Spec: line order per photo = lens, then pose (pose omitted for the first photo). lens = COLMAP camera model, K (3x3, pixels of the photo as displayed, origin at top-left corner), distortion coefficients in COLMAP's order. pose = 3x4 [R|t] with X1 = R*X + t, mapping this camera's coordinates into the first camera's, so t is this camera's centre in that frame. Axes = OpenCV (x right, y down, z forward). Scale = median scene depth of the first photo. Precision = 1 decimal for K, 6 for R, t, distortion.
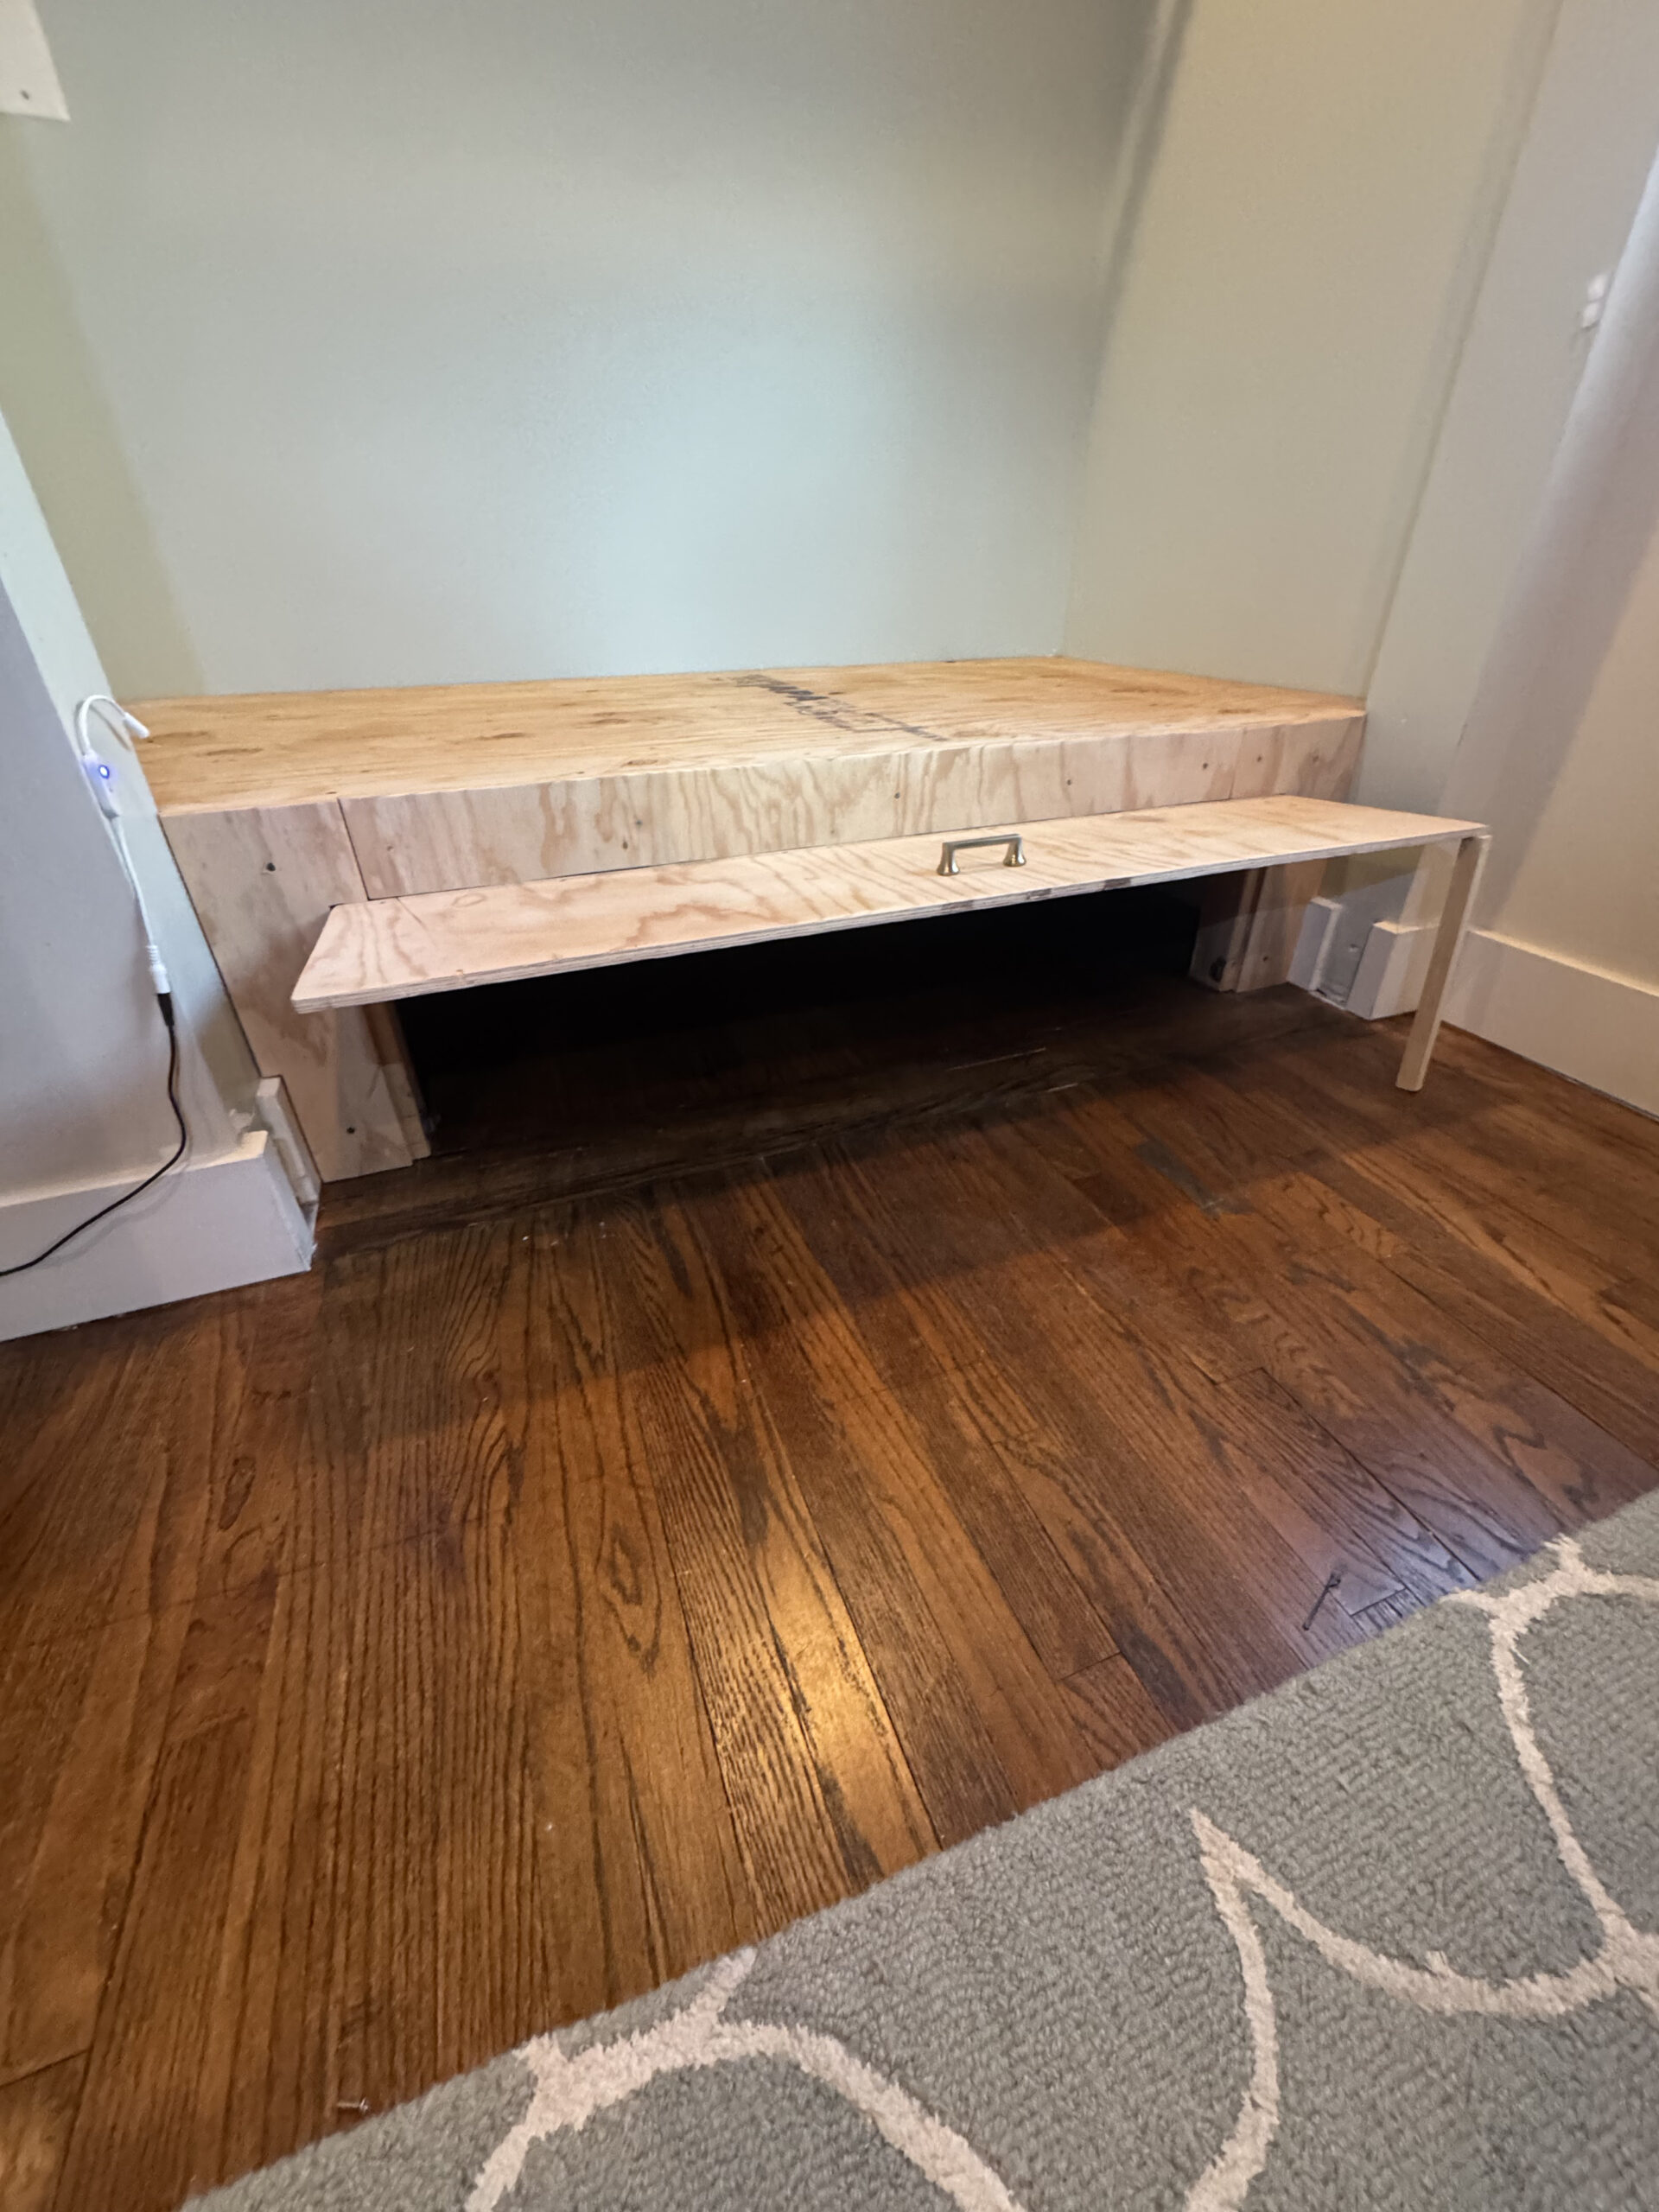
lens RADIAL K [[881.3, 0, 829.5], [0, 881.3, 1106.0], [0, 0, 1]] dist [-0.002662, 0.000698]
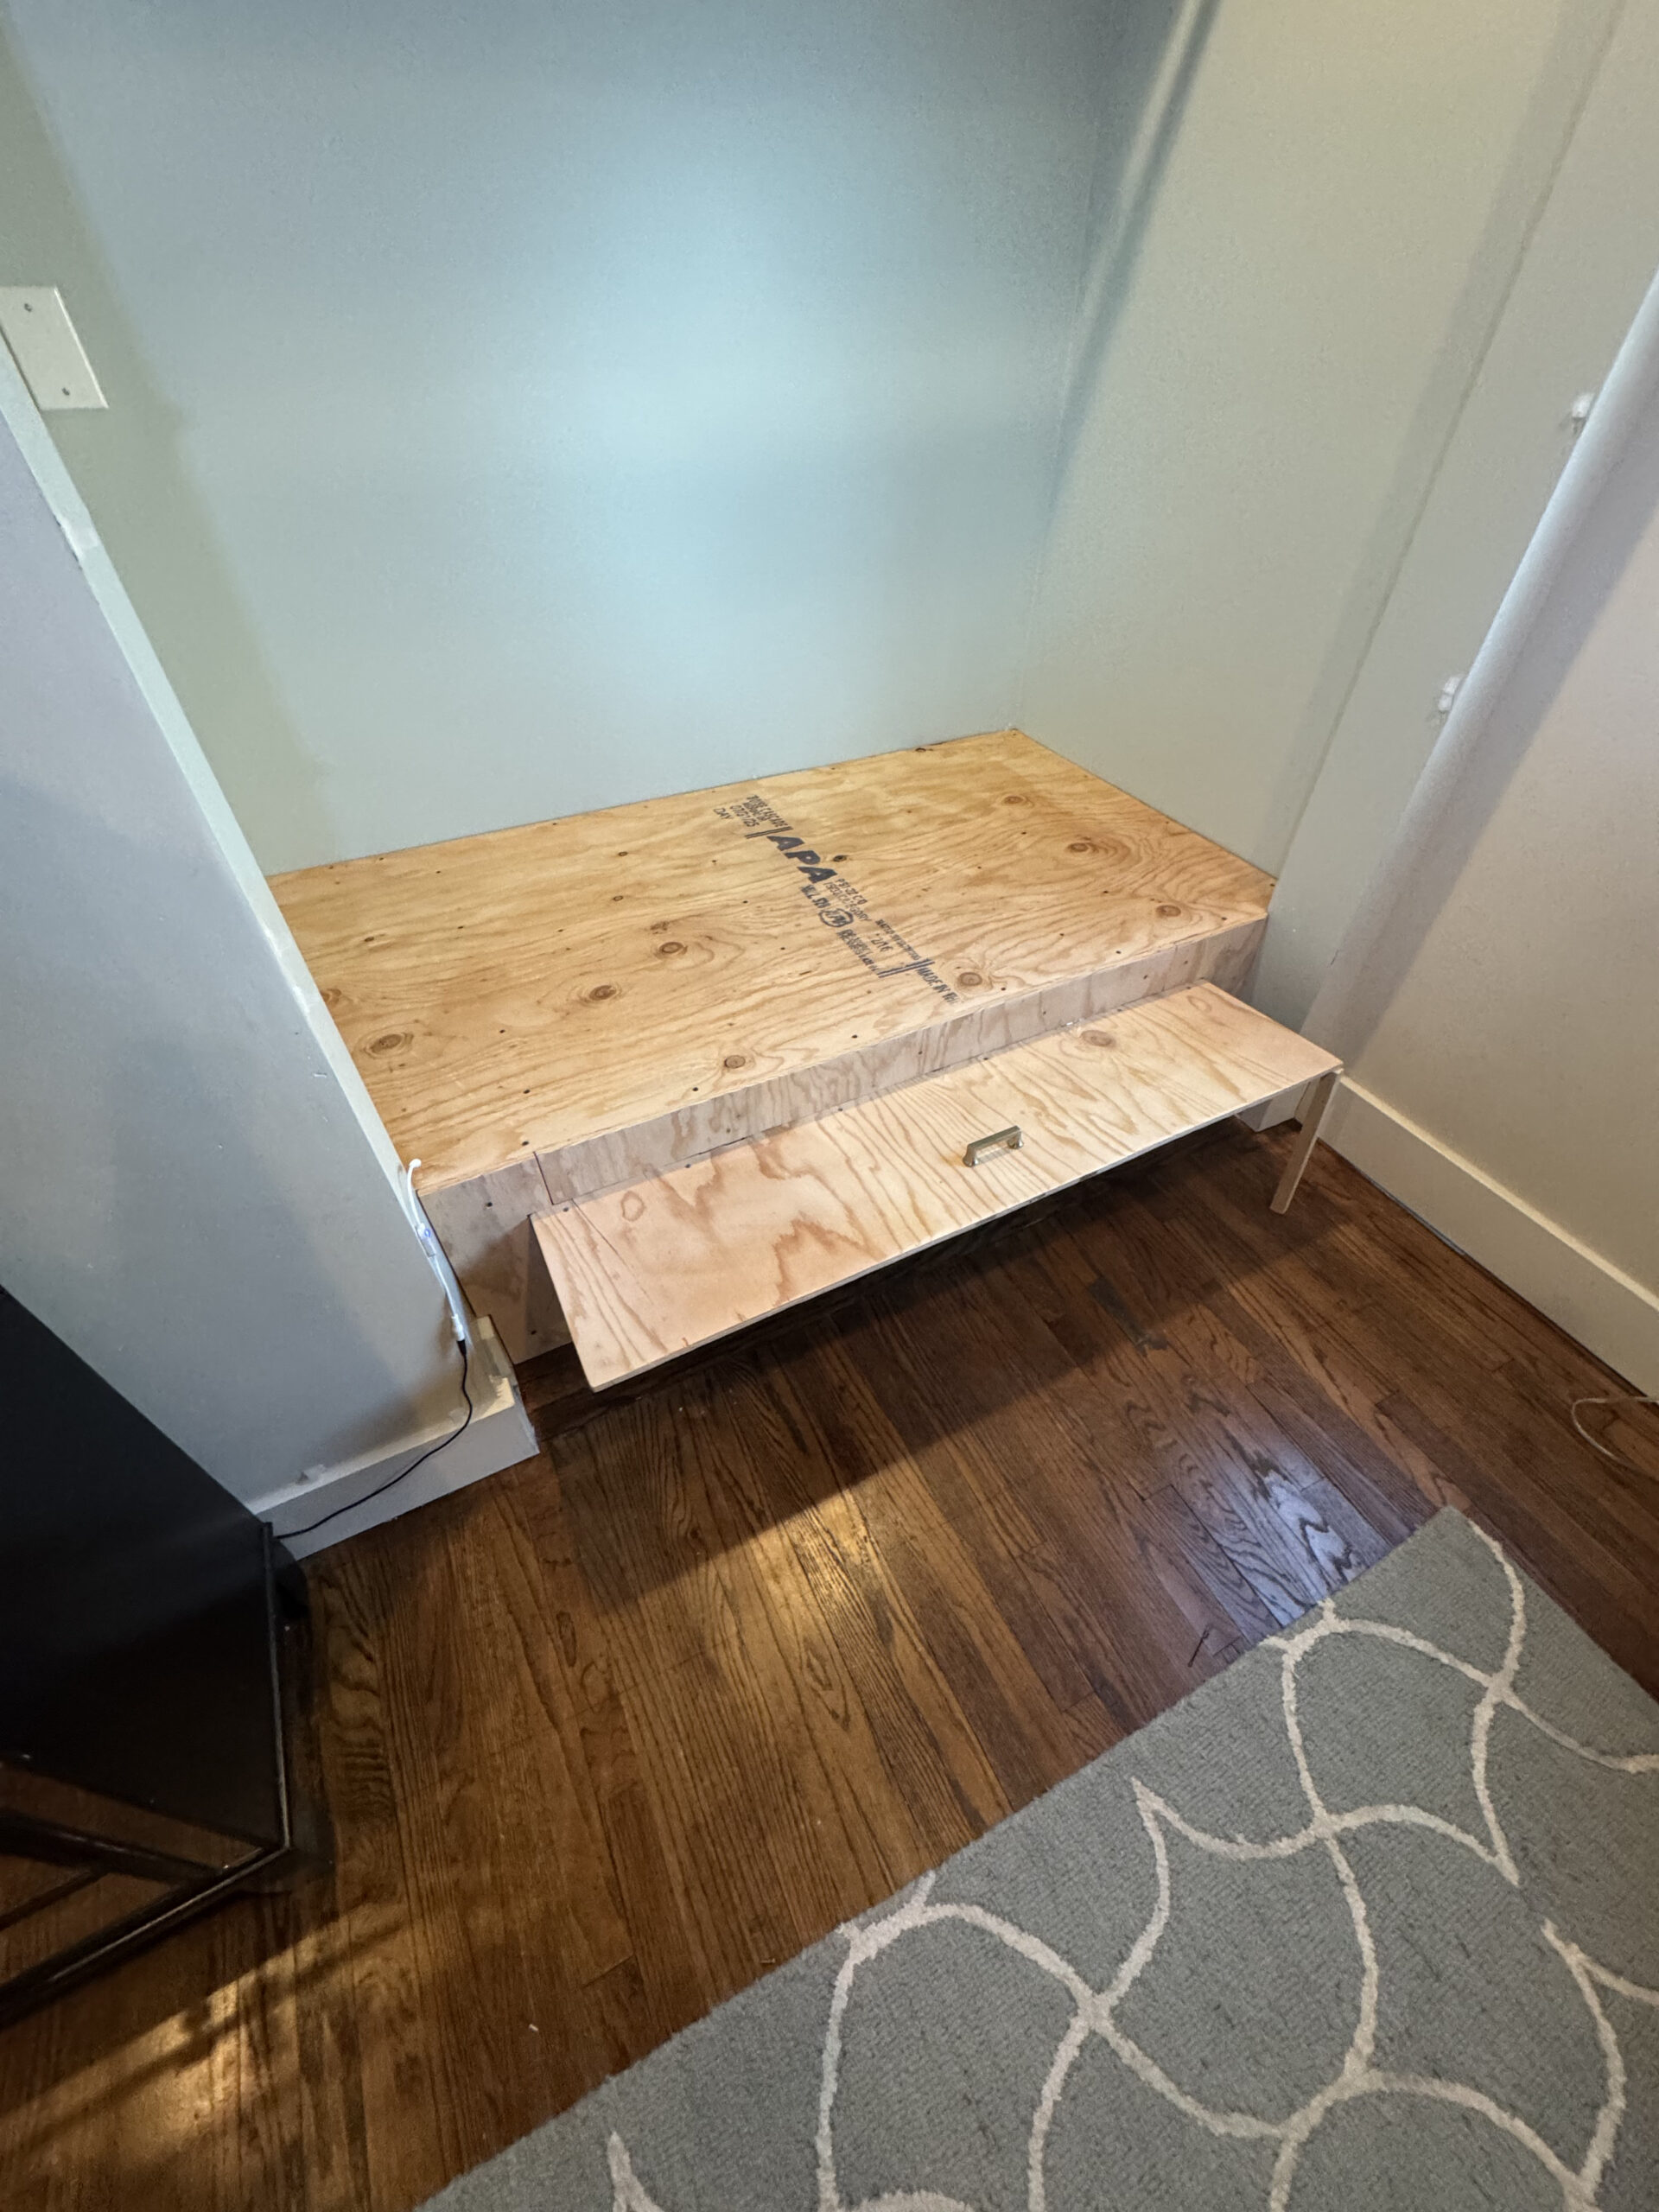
lens RADIAL K [[881.1, 0, 827.6], [0, 881.1, 1106.9], [0, 0, 1]] dist [0.001088, -0.000214]
pose [[0.994929, -0.058628, 0.081722, -0.269813], [0.040319, 0.976879, 0.209955, -0.864788], [-0.092142, -0.205595, 0.974290, -0.446772]]
